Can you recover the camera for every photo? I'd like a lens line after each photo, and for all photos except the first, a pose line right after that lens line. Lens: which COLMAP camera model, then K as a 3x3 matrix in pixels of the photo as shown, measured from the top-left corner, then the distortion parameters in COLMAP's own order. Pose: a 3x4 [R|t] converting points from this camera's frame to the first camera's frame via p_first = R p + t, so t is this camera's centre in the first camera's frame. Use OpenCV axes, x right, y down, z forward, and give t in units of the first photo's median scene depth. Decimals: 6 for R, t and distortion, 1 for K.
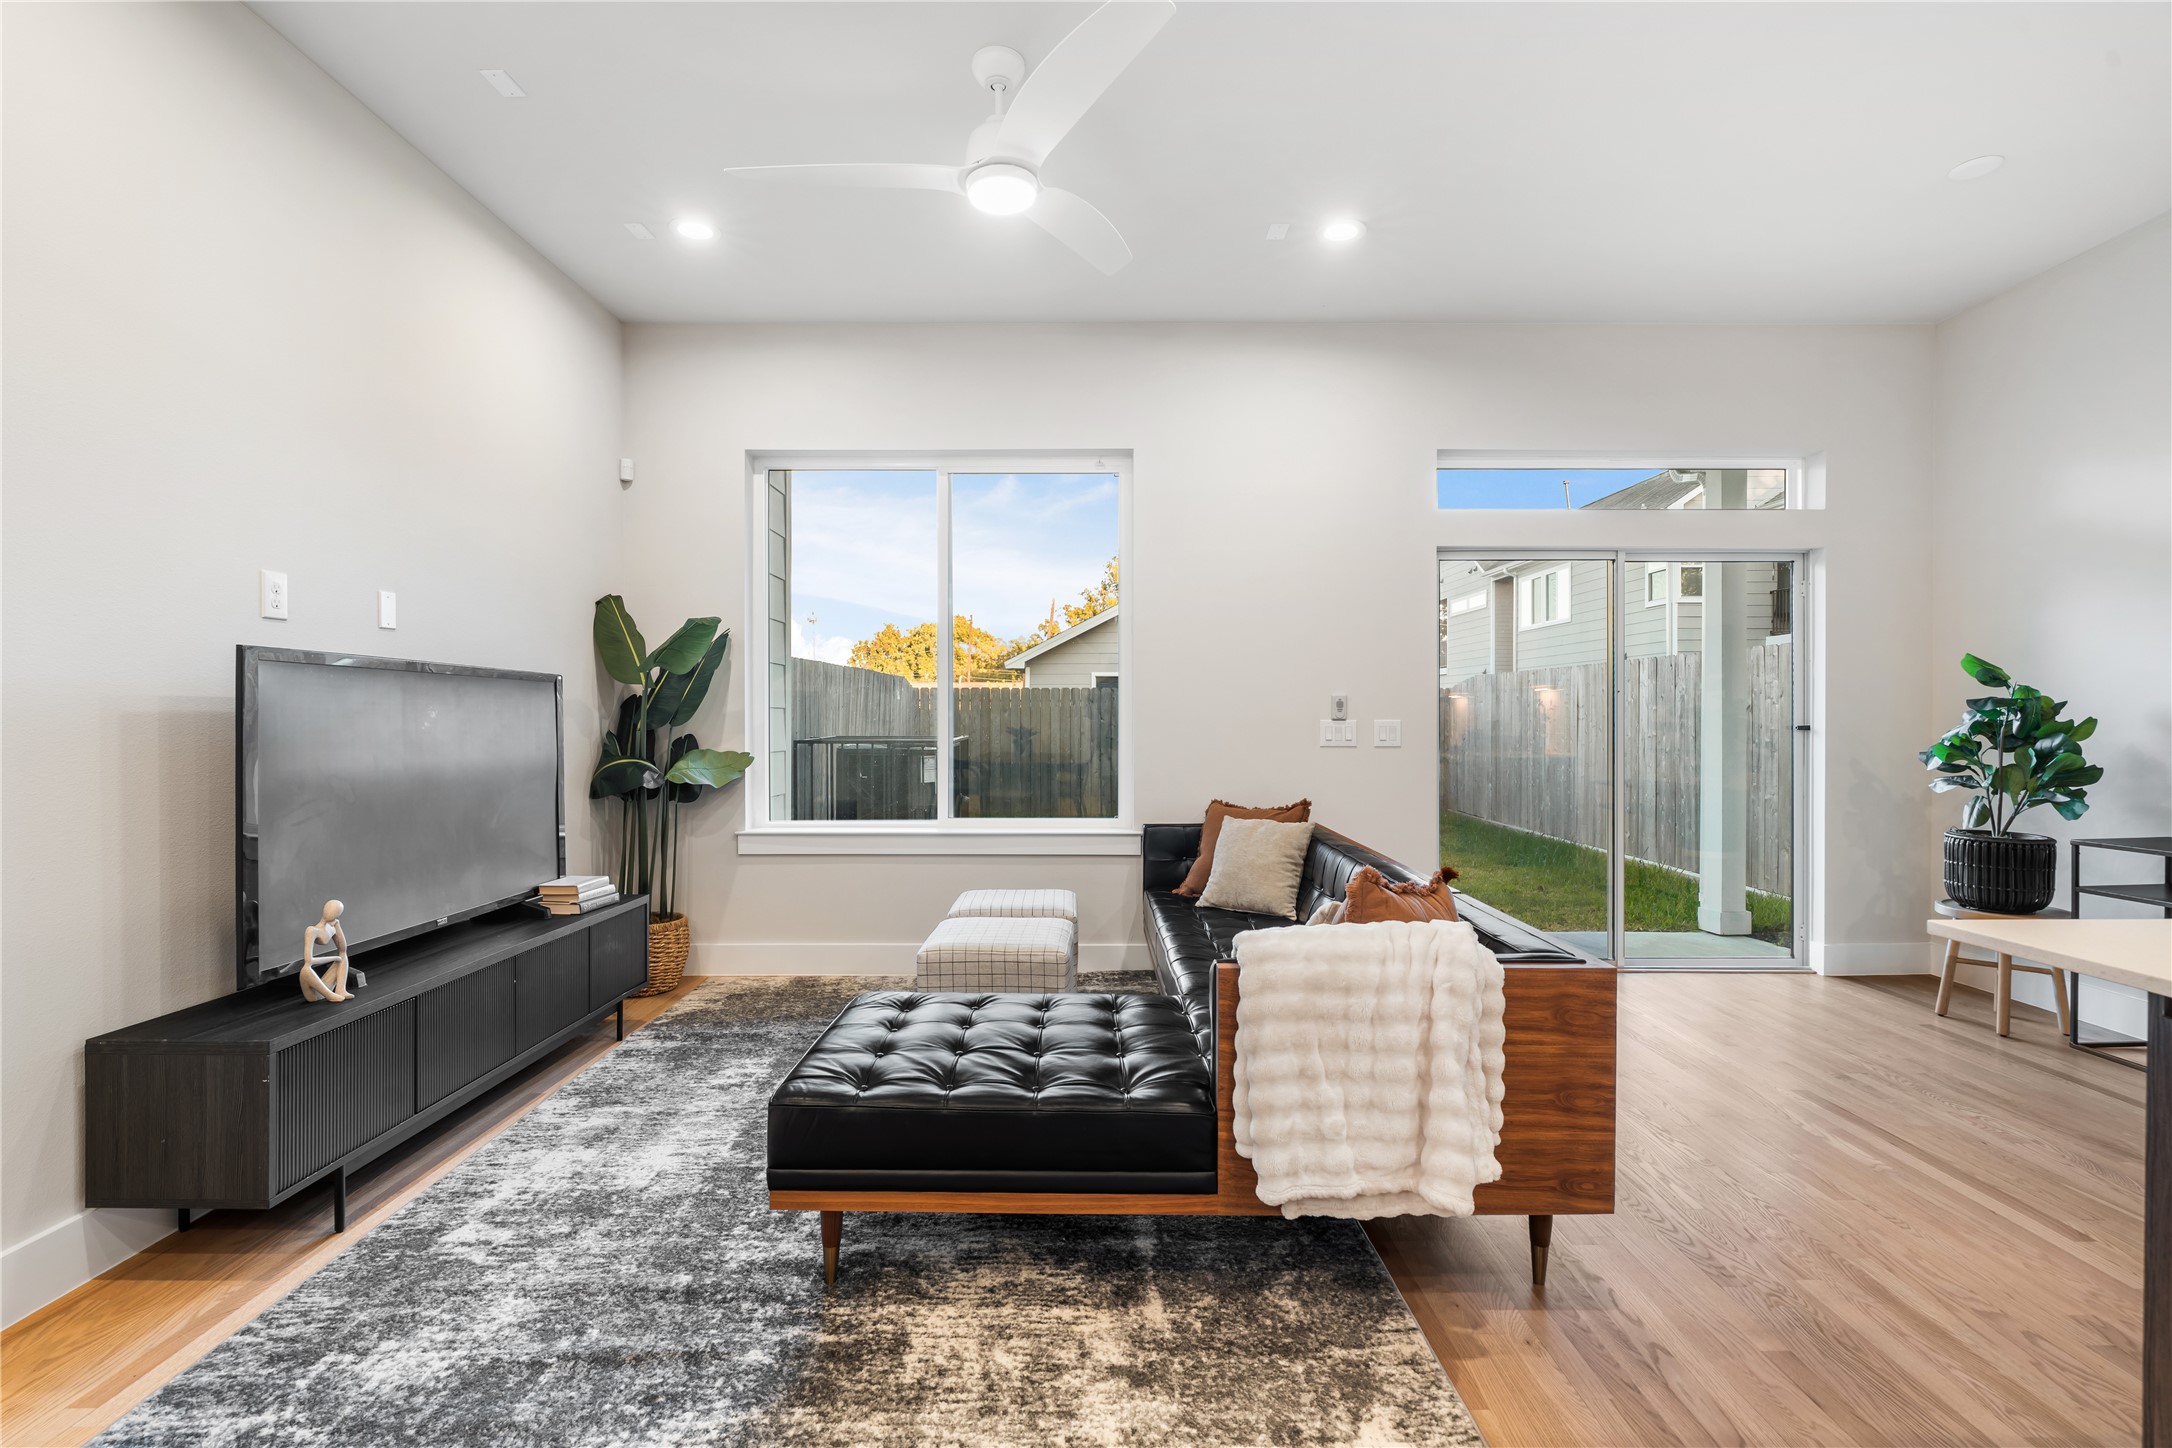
lens RADIAL K [[972.5, 0, 1091.4], [0, 972.5, 728.7], [0, 0, 1]] dist [0.000653, 0.000599]
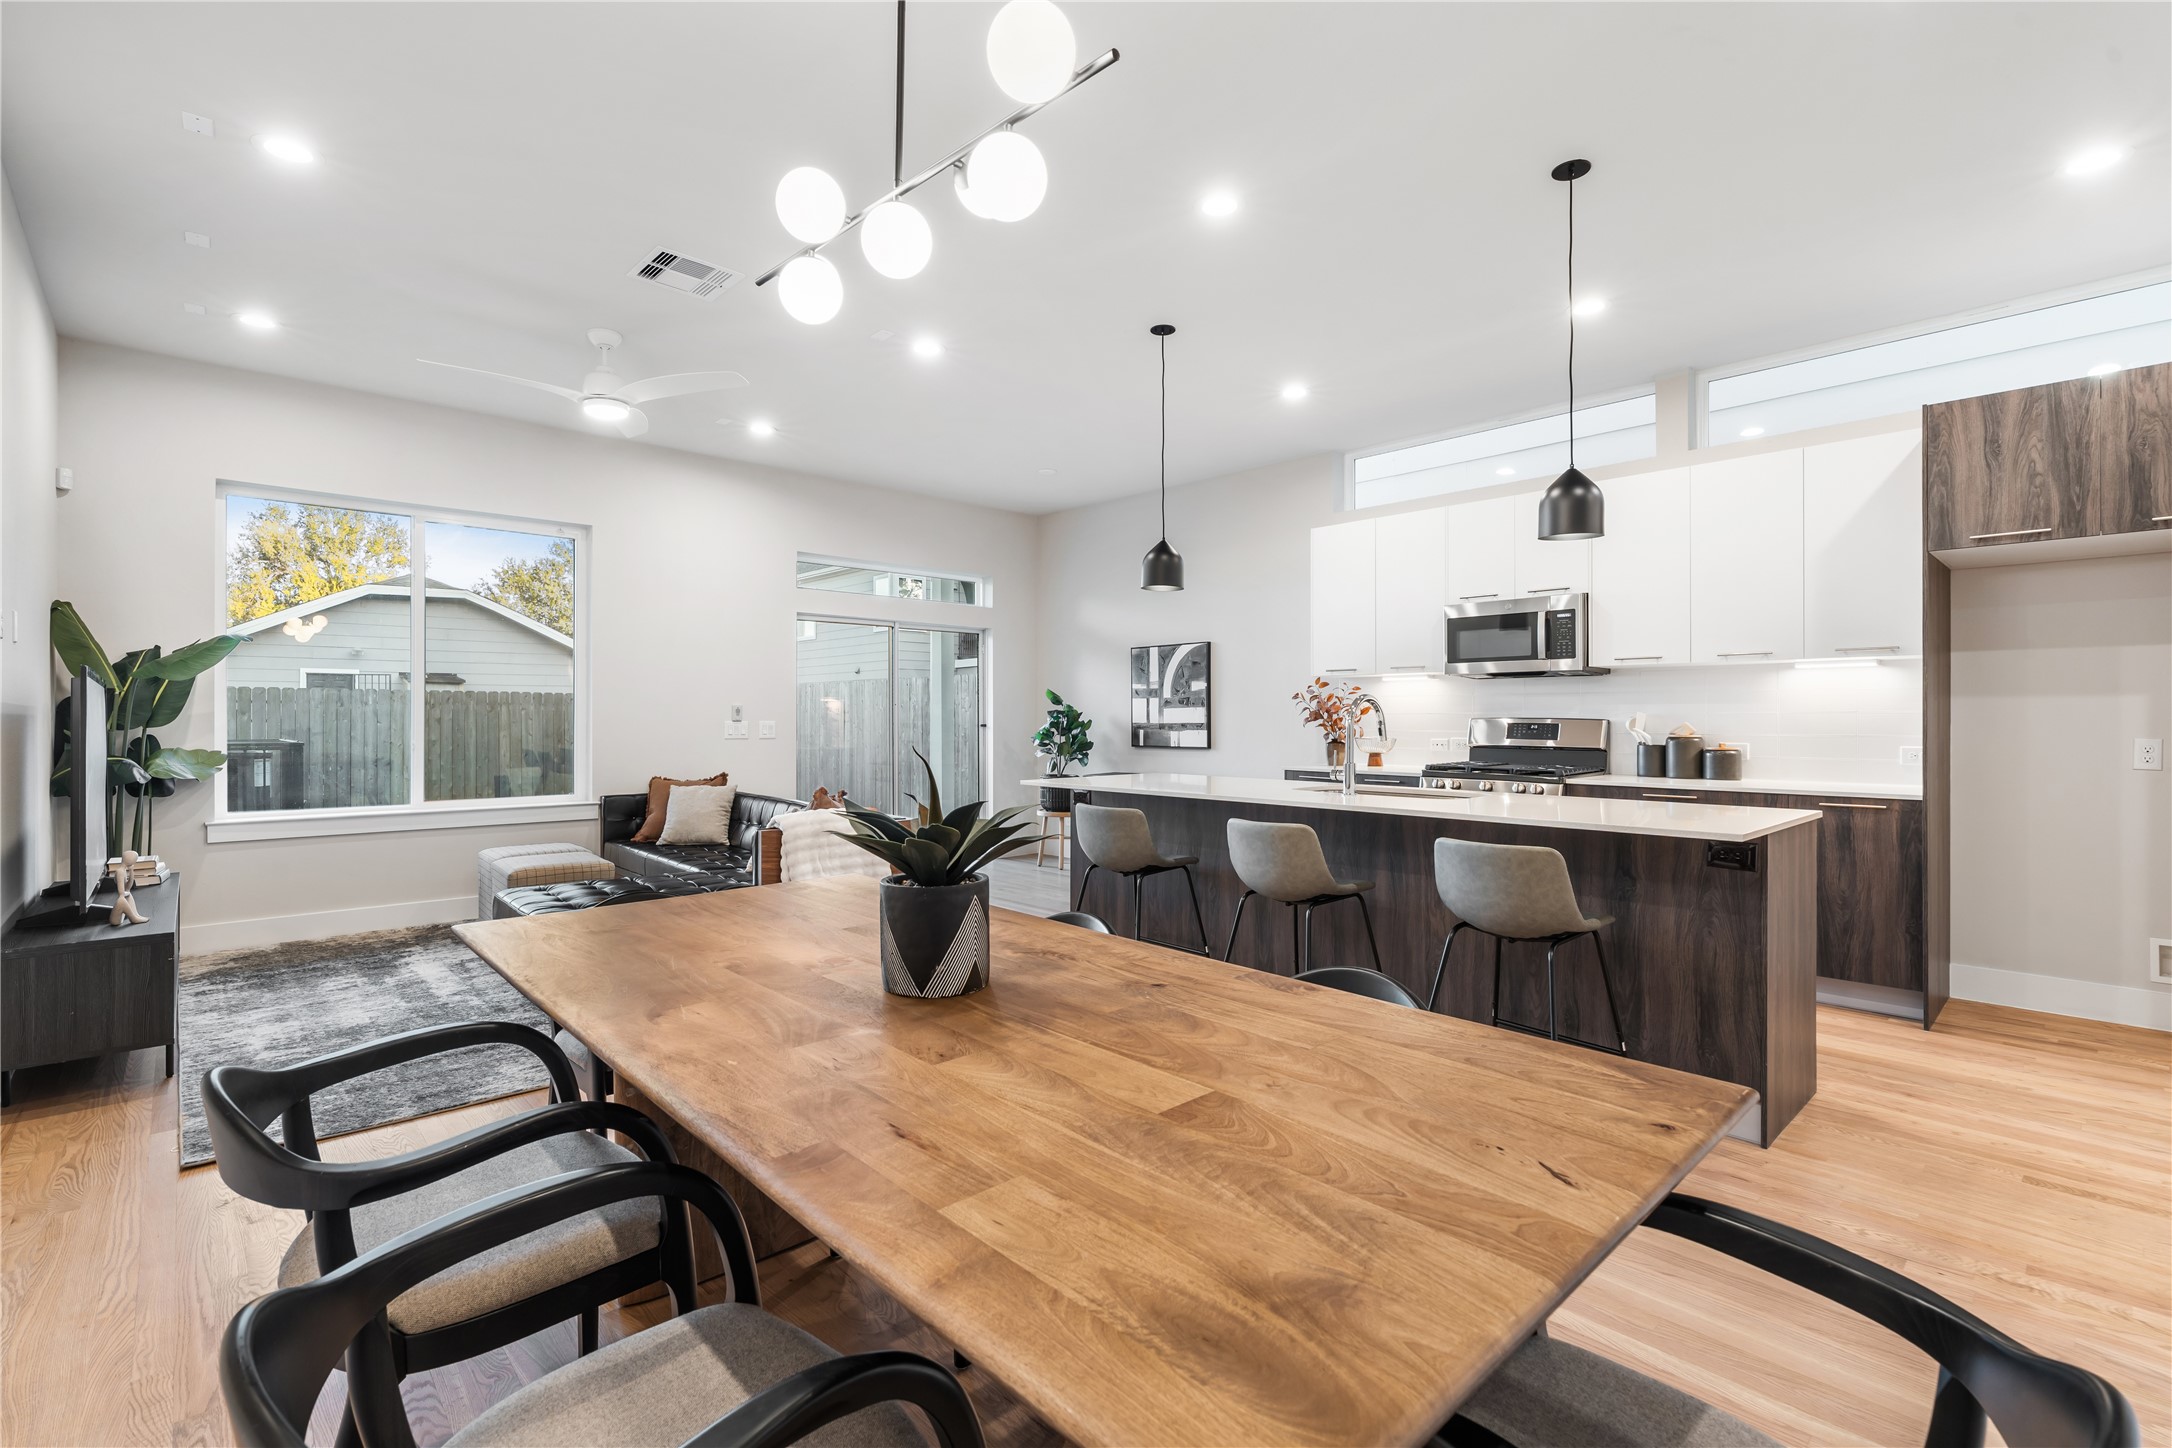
lens RADIAL K [[972.3, 0, 1083.4], [0, 972.3, 717.9], [0, 0, 1]] dist [-0.004120, 0.000347]
pose [[0.740074, 0.002018, 0.672522, -0.409109], [0.007624, 0.999906, -0.011391, 0.008367], [-0.672482, 0.013557, 0.739990, -0.546127]]
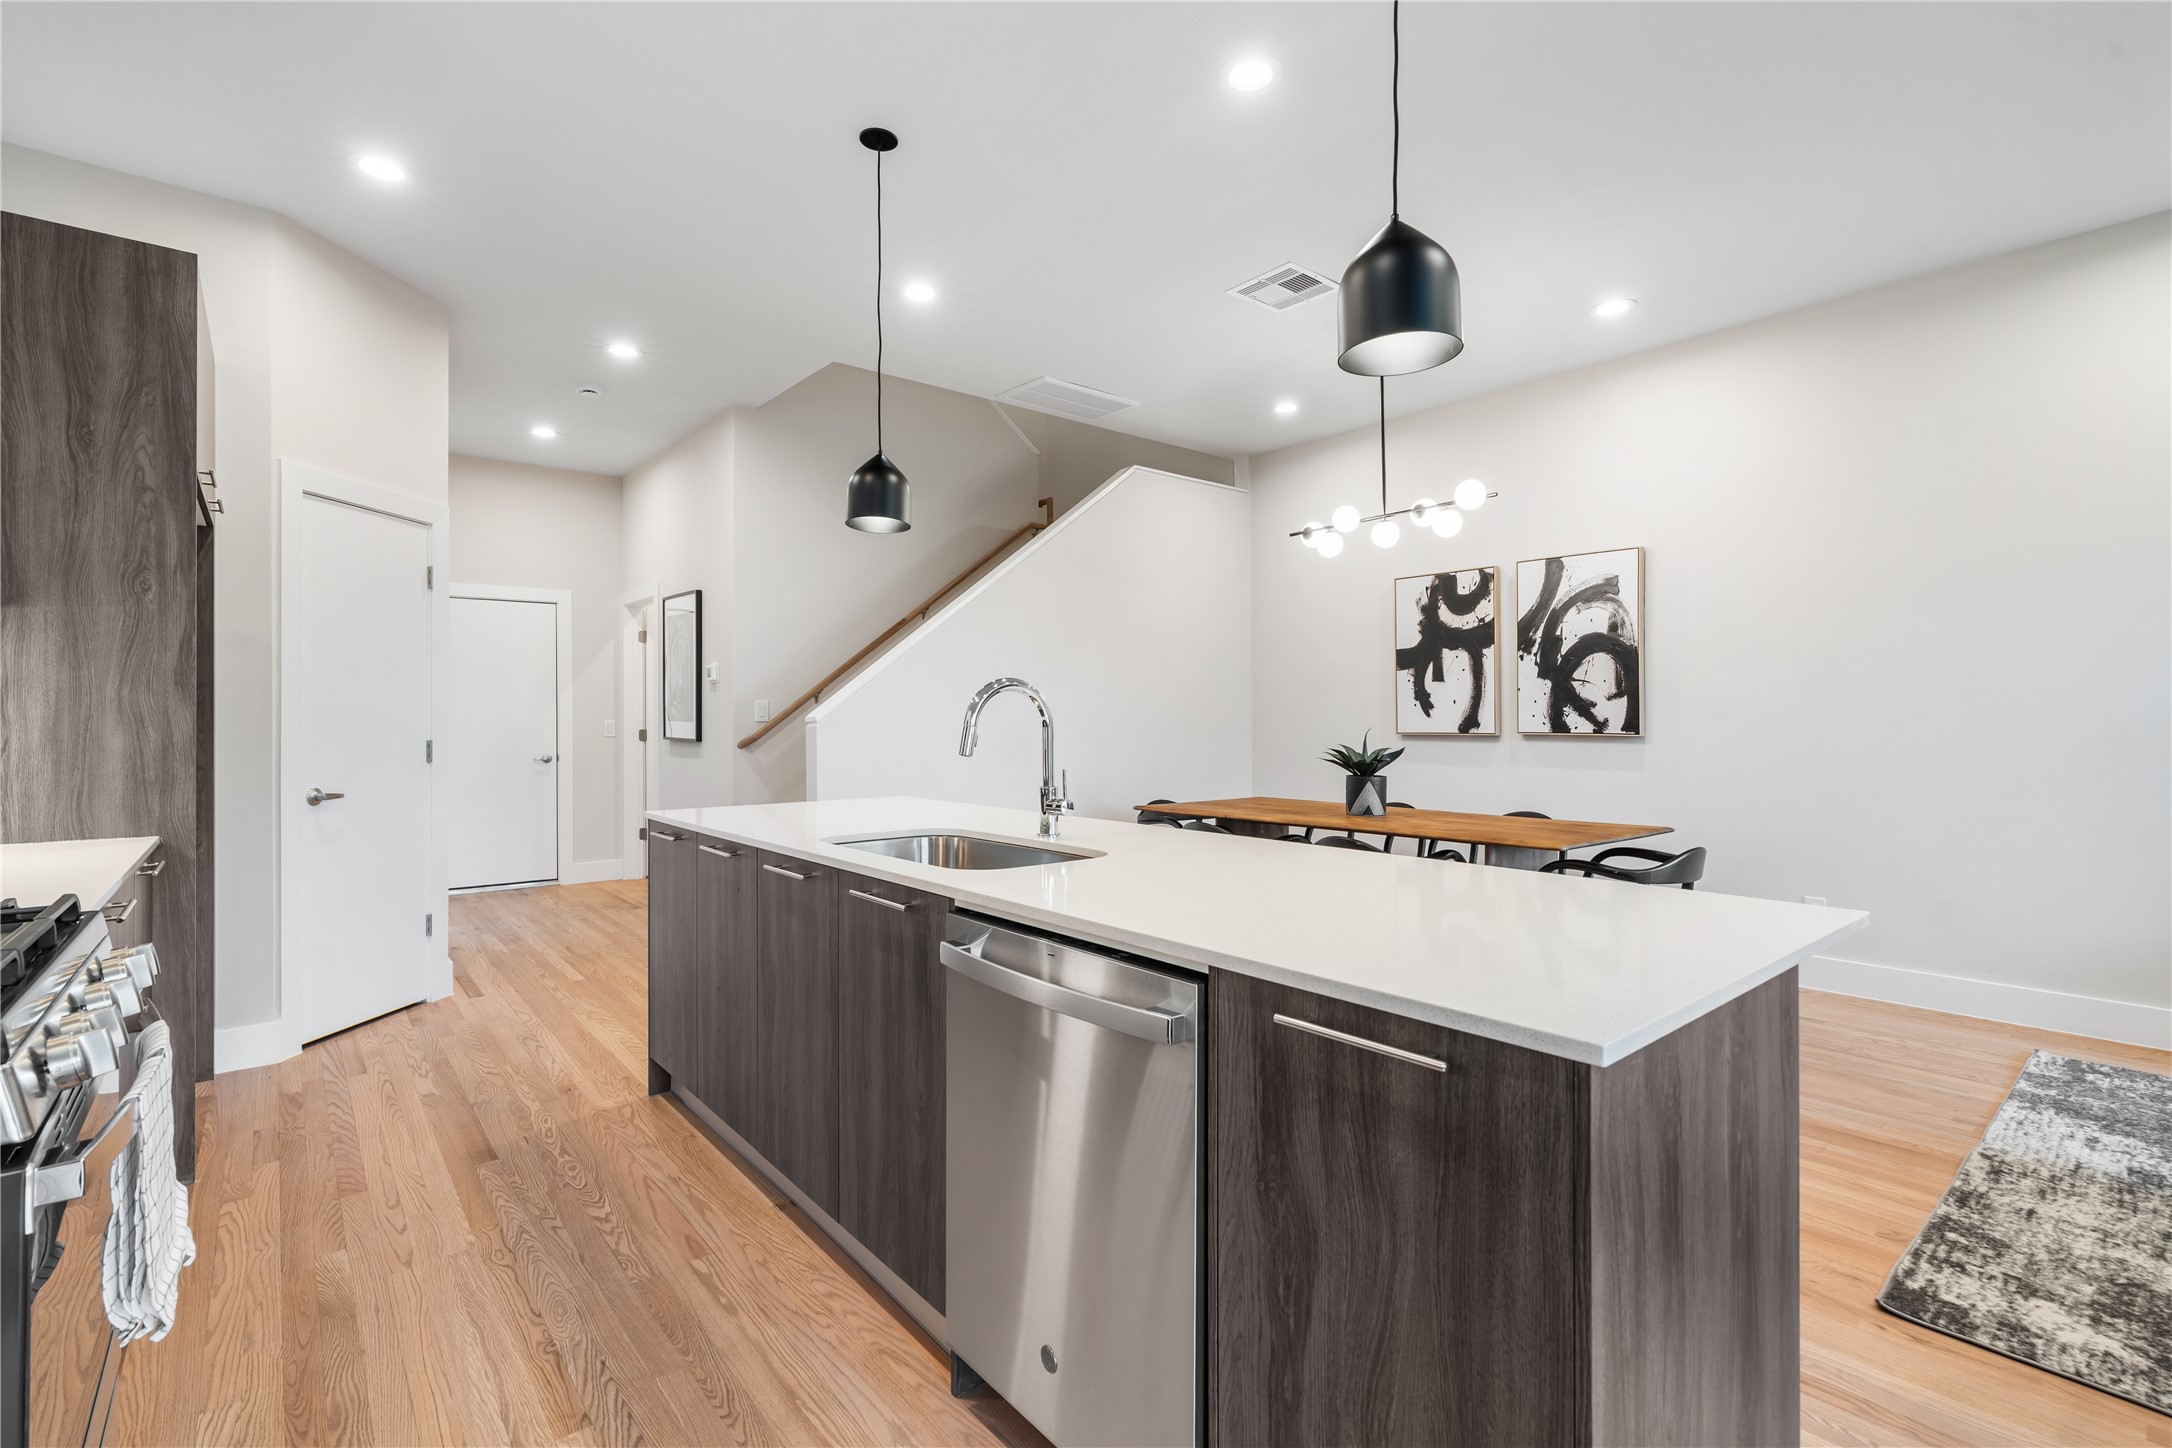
lens RADIAL K [[976.3, 0, 1087.4], [0, 976.3, 717.0], [0, 0, 1]] dist [-0.003512, 0.001018]
pose [[-0.776389, 0.002554, -0.630249, 0.771482], [-0.005895, 0.999919, 0.011313, -0.007264], [0.630226, 0.012499, -0.776311, 0.459815]]
